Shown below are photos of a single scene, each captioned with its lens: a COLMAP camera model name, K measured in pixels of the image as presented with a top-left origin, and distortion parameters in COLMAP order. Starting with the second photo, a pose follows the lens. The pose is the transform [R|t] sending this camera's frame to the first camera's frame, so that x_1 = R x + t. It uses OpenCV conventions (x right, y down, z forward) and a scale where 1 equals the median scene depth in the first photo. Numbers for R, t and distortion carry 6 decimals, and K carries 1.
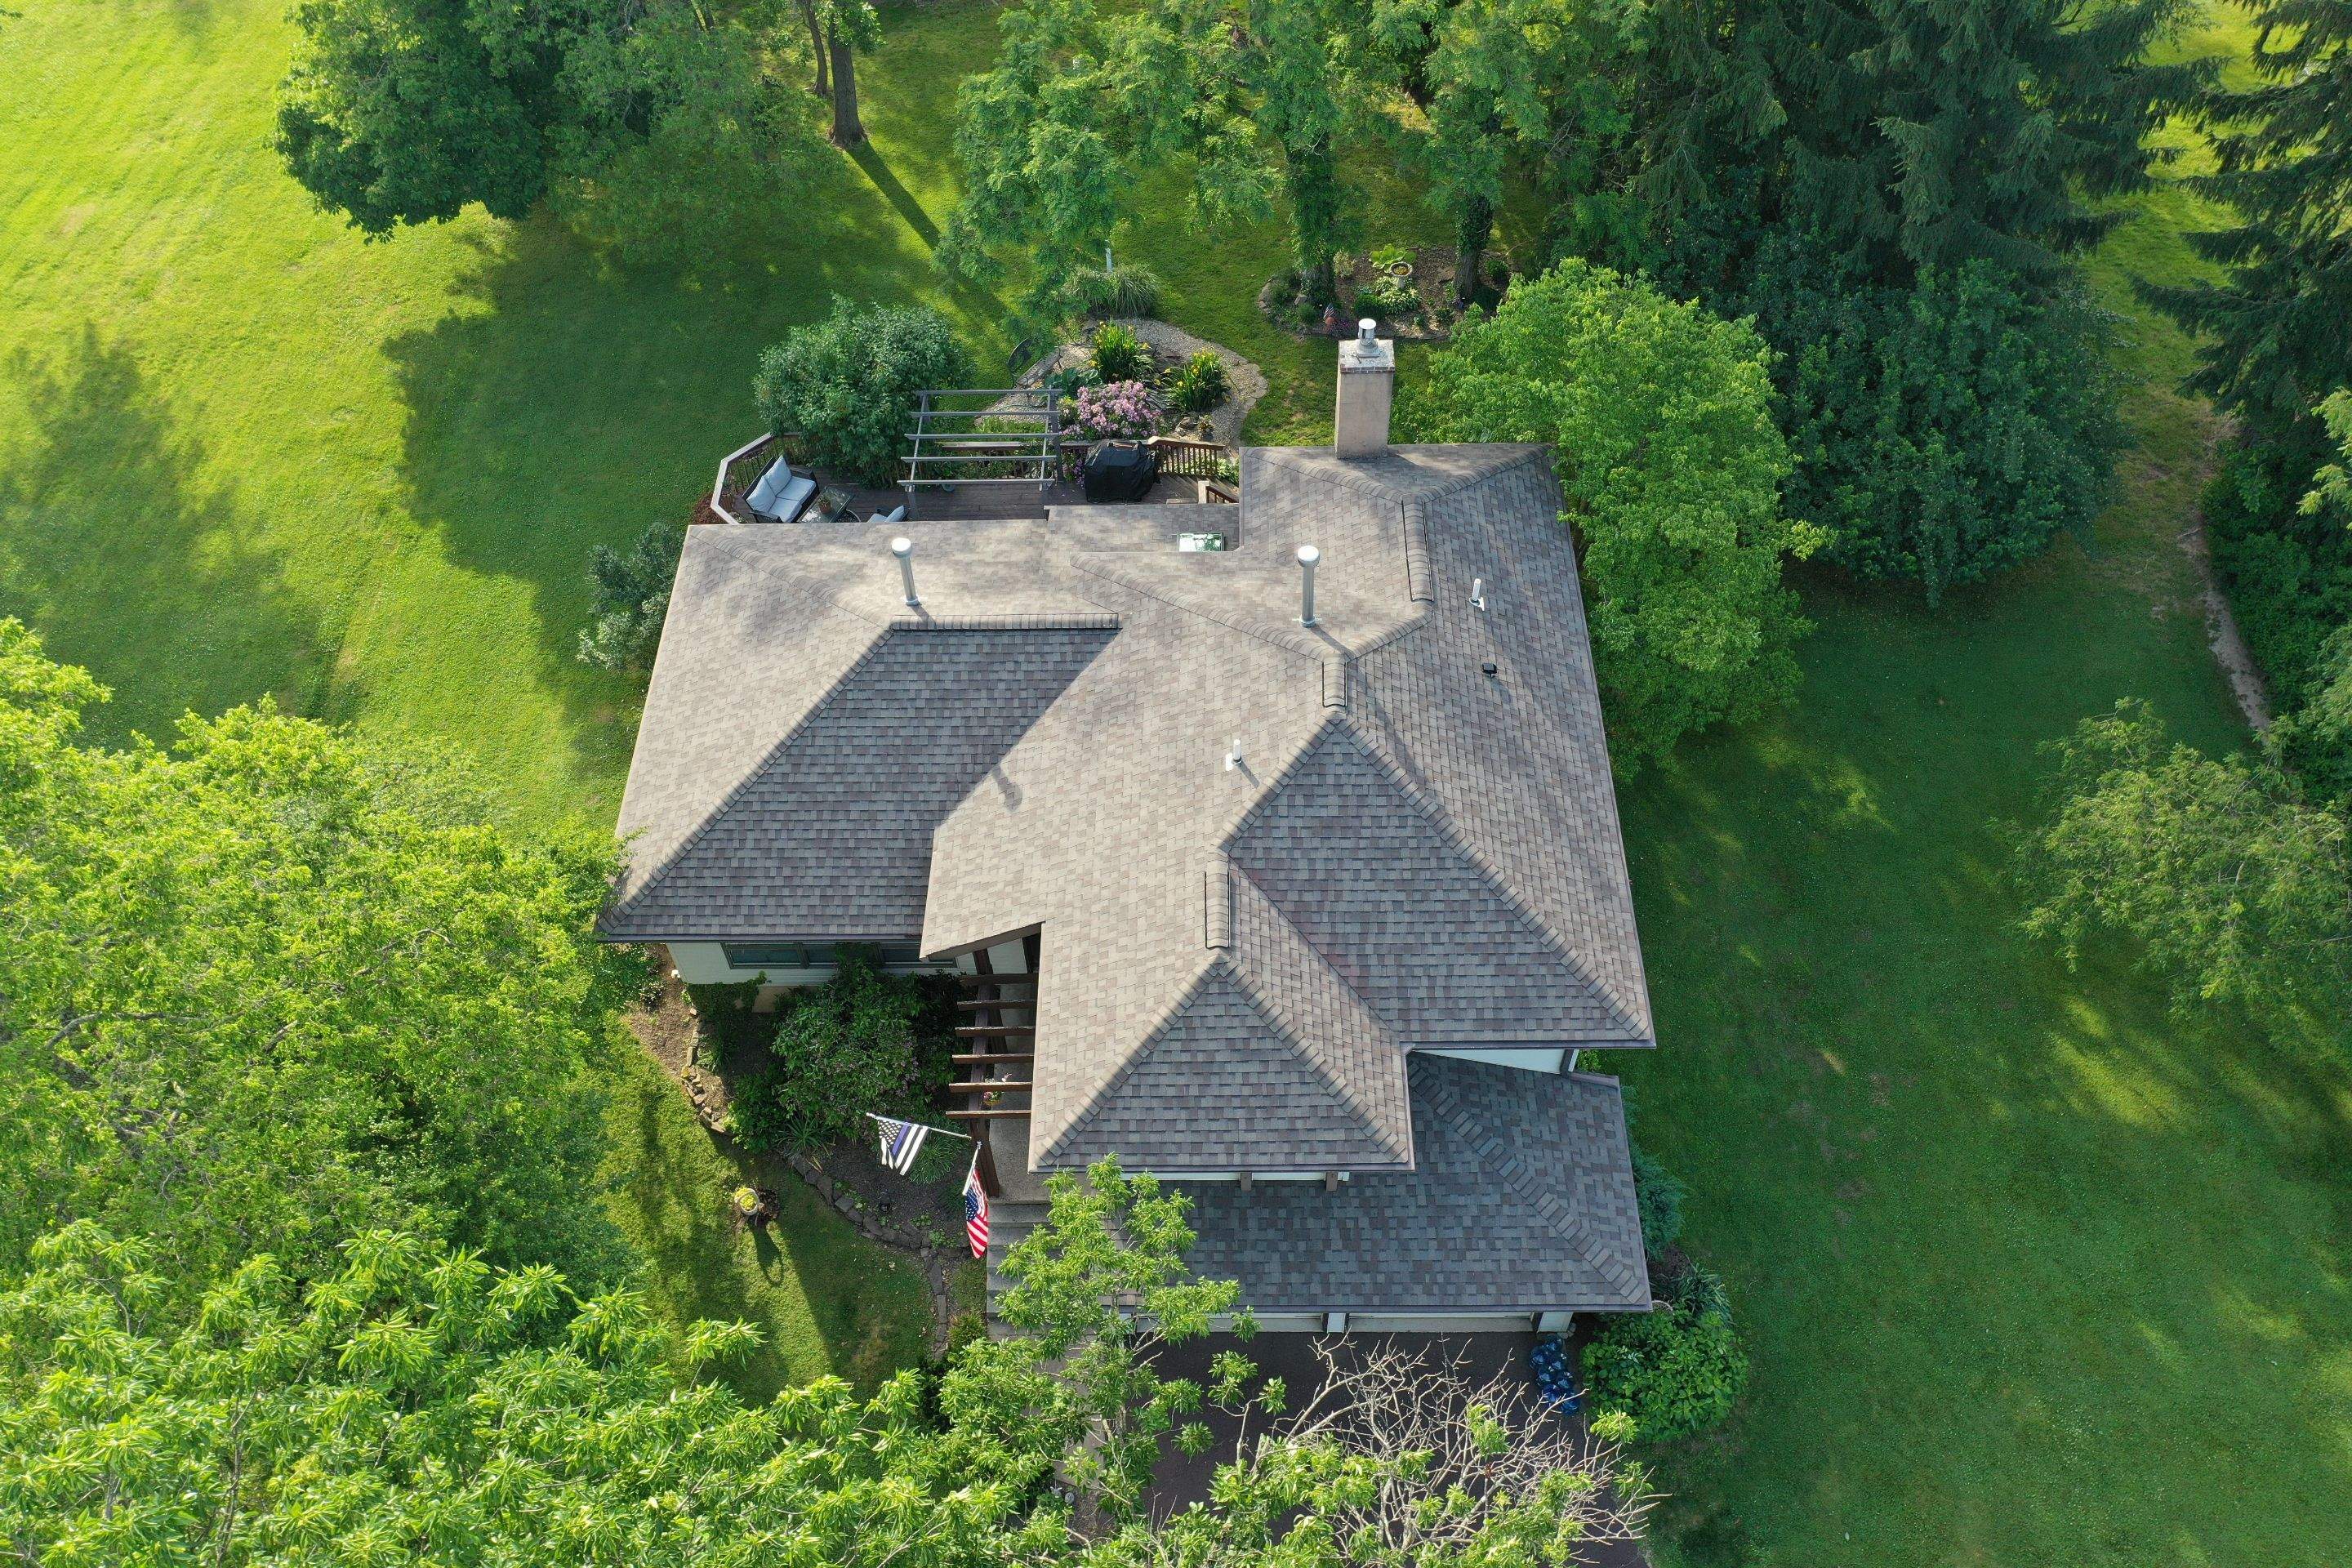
lens RADIAL K [[1849.4, 0, 1174.8], [0, 1849.4, 791.8], [0, 0, 1]] dist [0.007165, -0.000899]
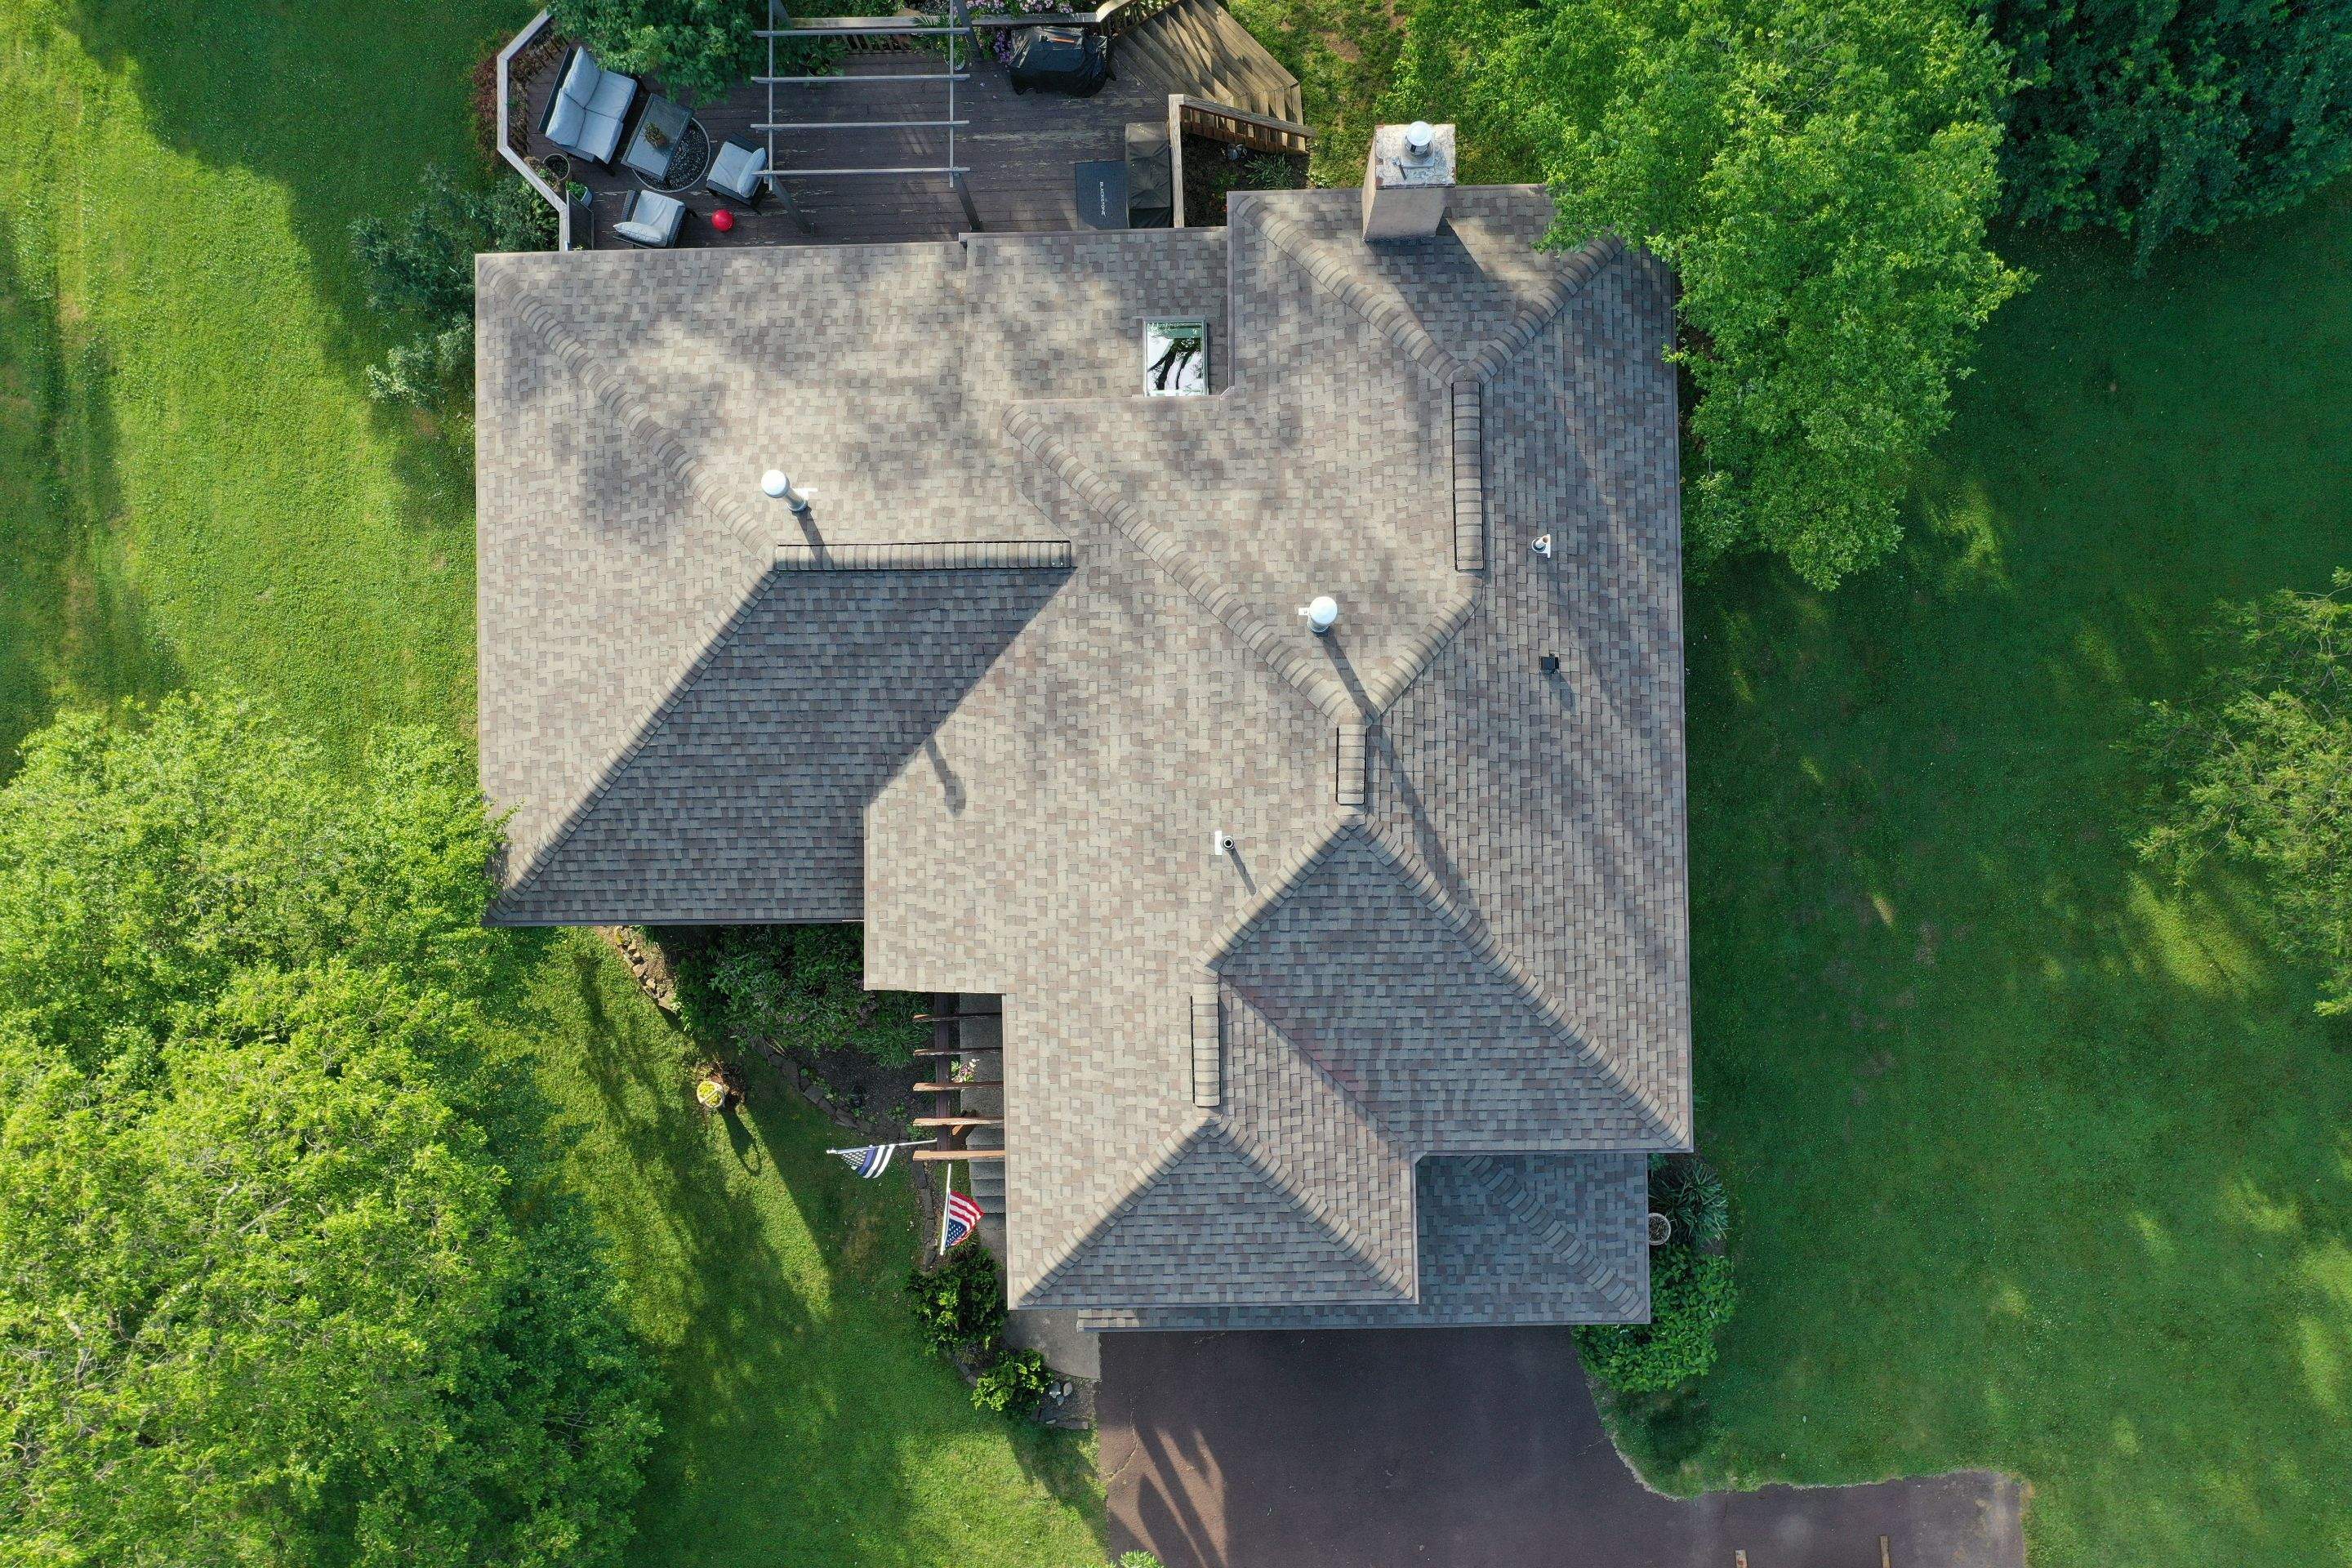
lens RADIAL K [[1849.4, 0, 1176.8], [0, 1849.4, 778.9], [0, 0, 1]] dist [0.007165, -0.000899]
pose [[0.999671, -0.025166, 0.005019, 0.007153], [0.017433, 0.809539, 0.586808, -0.475194], [-0.018831, -0.586527, 0.809711, 0.330984]]
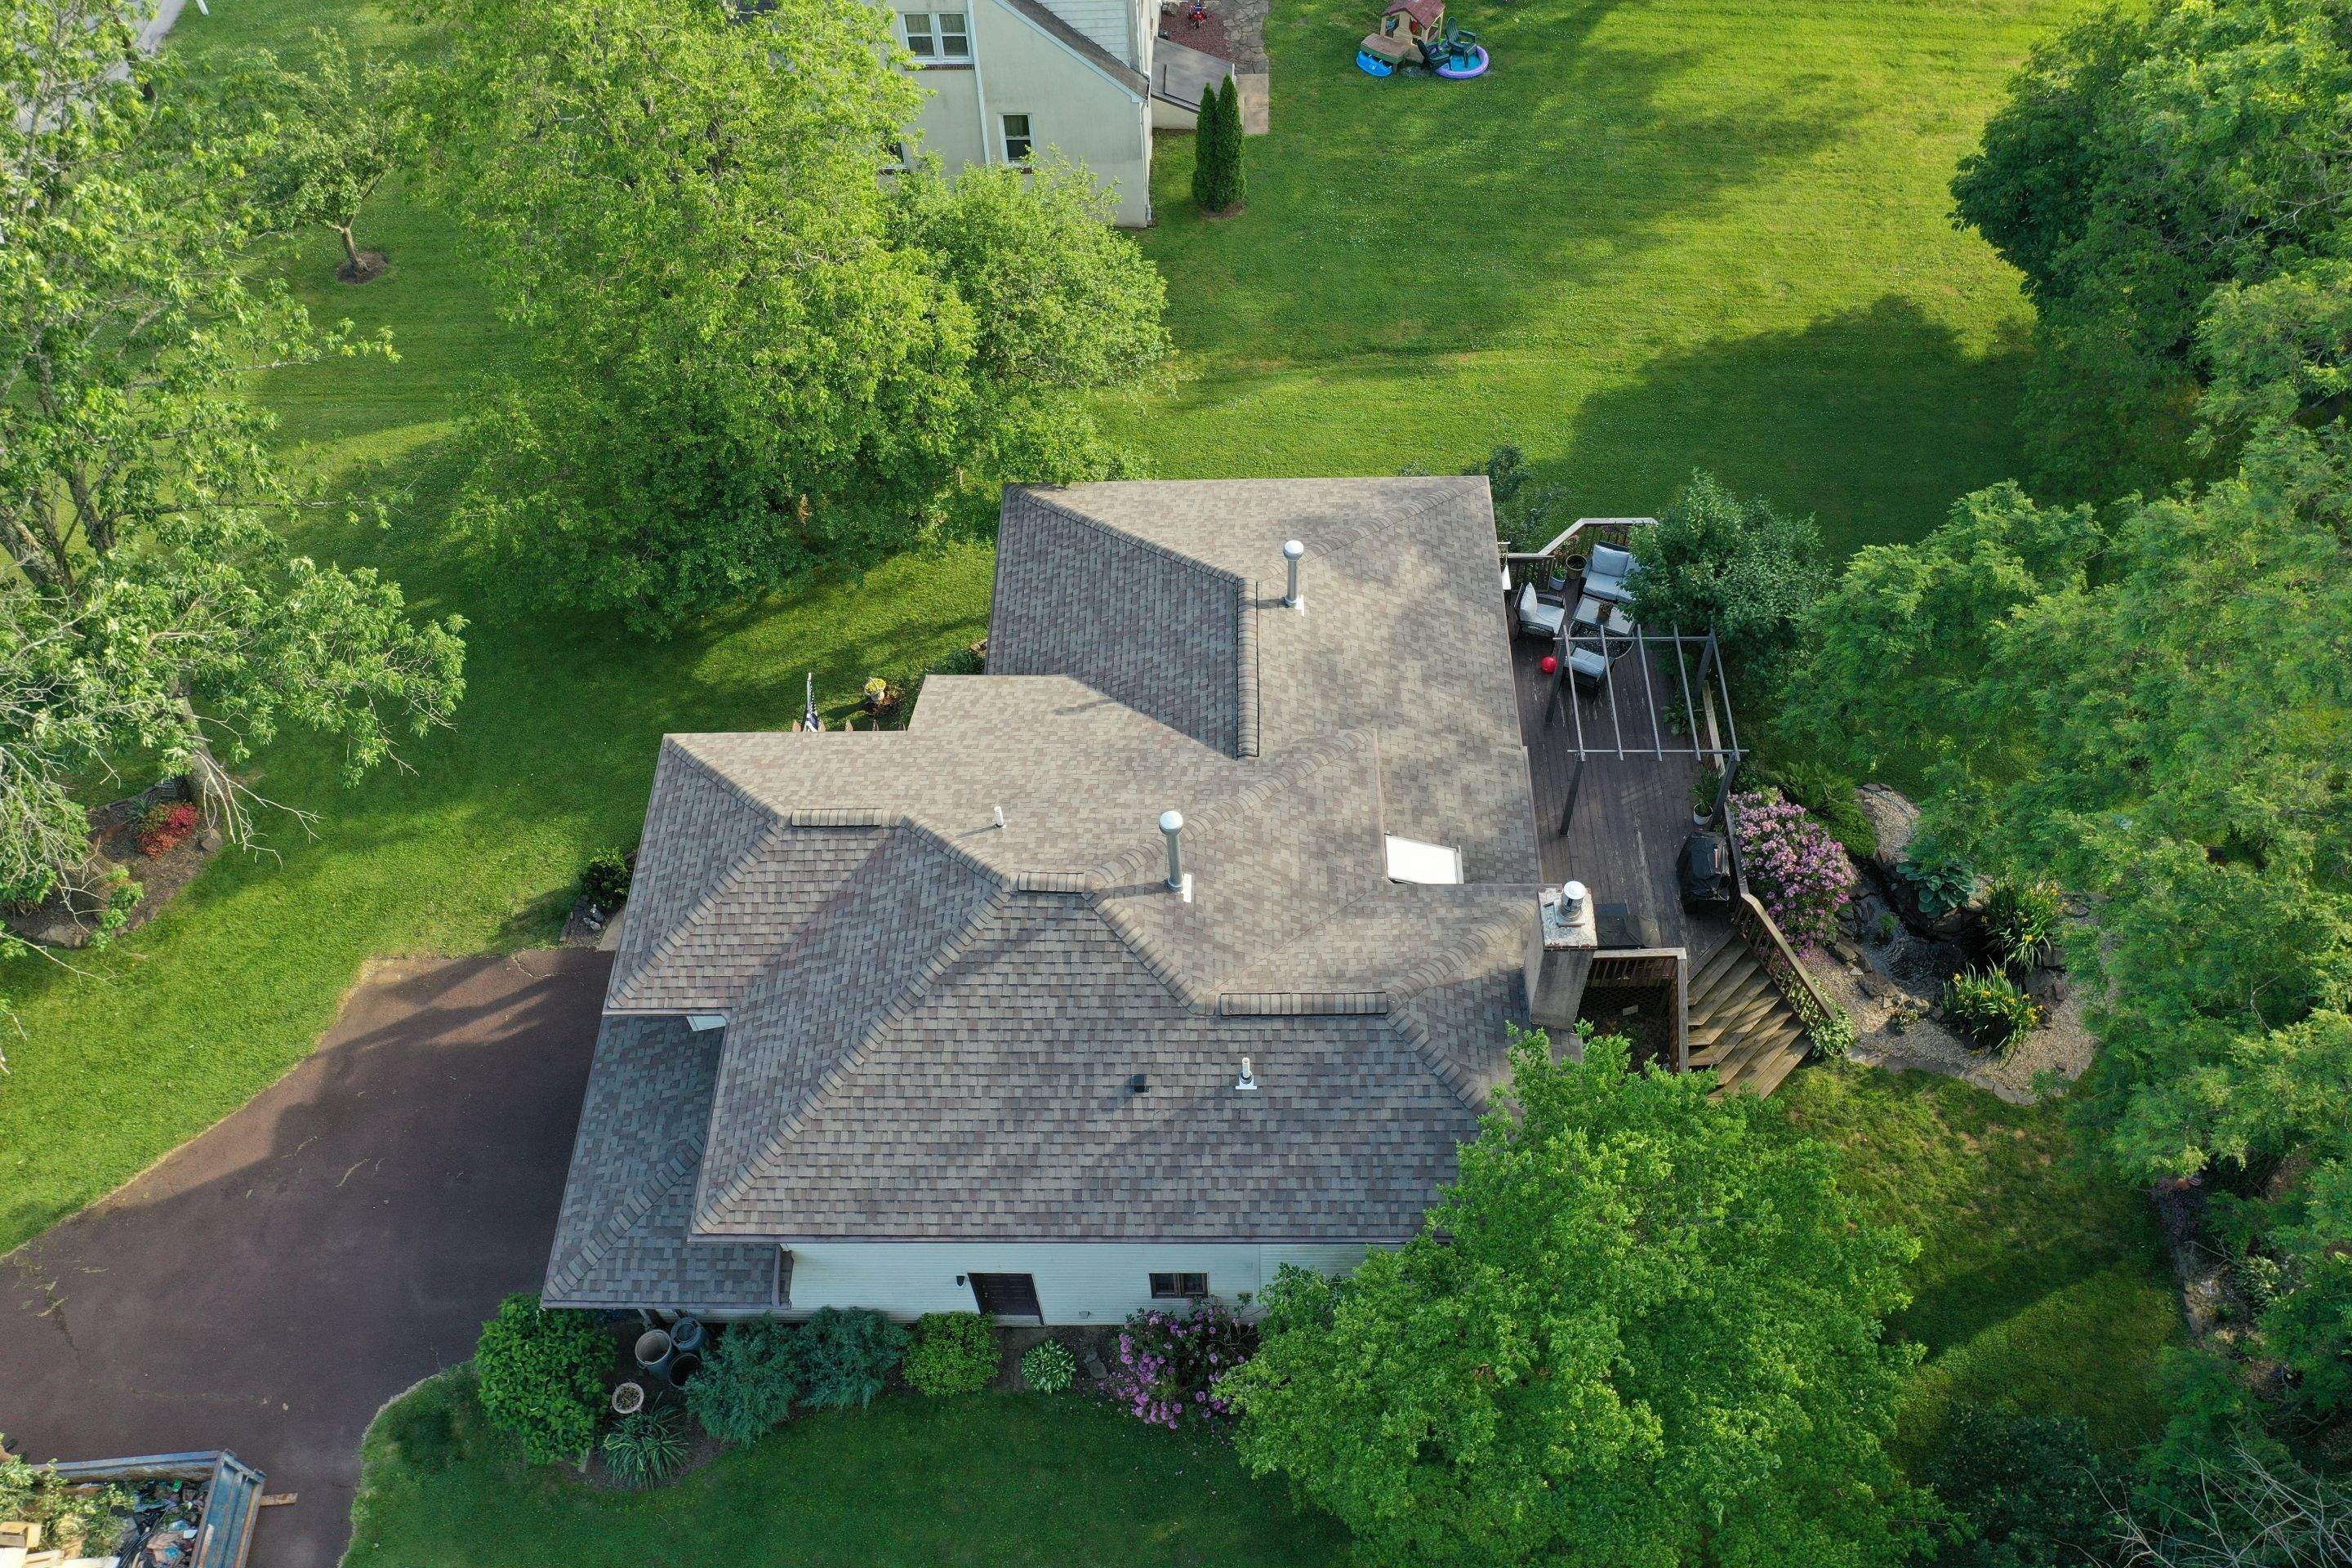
lens RADIAL K [[1849.4, 0, 1171.5], [0, 1849.4, 782.6], [0, 0, 1]] dist [0.007165, -0.000899]
pose [[-0.005385, 0.822511, -0.568723, 0.533727], [-0.773059, 0.357334, 0.524111, -0.568705], [0.634311, 0.442479, 0.633926, 0.383529]]
